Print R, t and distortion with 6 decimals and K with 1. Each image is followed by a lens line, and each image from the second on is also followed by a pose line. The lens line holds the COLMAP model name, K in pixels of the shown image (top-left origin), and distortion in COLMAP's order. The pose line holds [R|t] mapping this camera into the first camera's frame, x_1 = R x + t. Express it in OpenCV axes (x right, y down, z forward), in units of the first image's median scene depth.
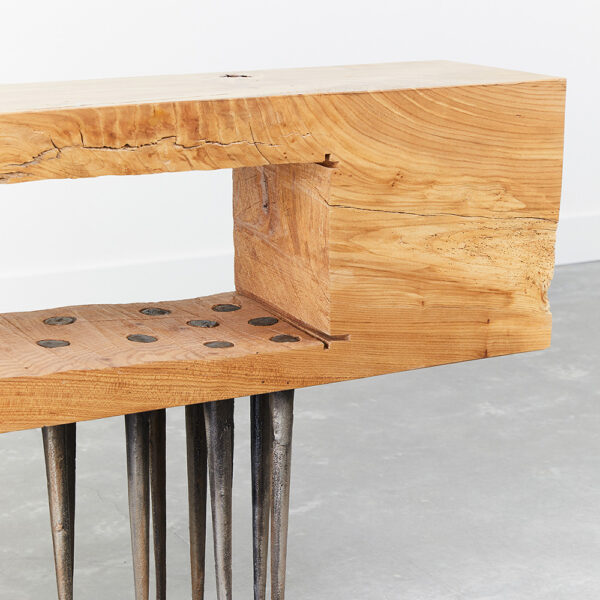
lens RADIAL K [[1746.2, 0, 300.0], [0, 1746.2, 300.0], [0, 0, 1]] dist [-0.108880, -0.311215]
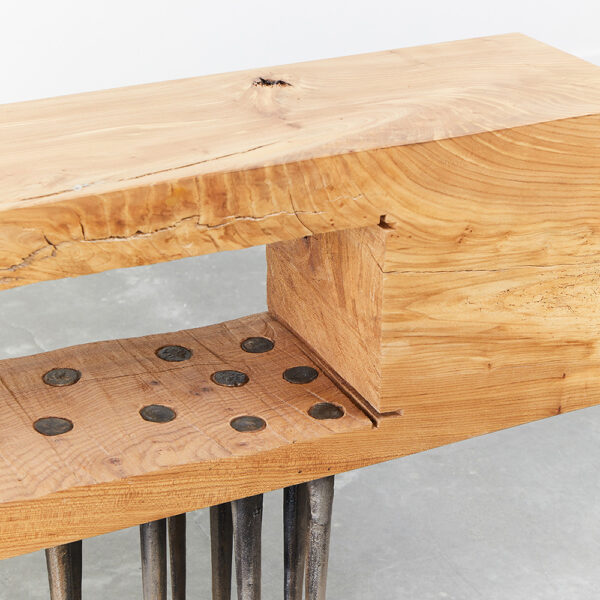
lens RADIAL K [[1746.2, 0, 300.0], [0, 1746.2, 300.0], [0, 0, 1]] dist [-0.108880, -0.311215]
pose [[0.999754, 0.018971, -0.011472, -0.012809], [-0.016469, 0.981917, 0.188592, -0.193712], [0.014842, -0.188357, 0.981988, 0.178951]]
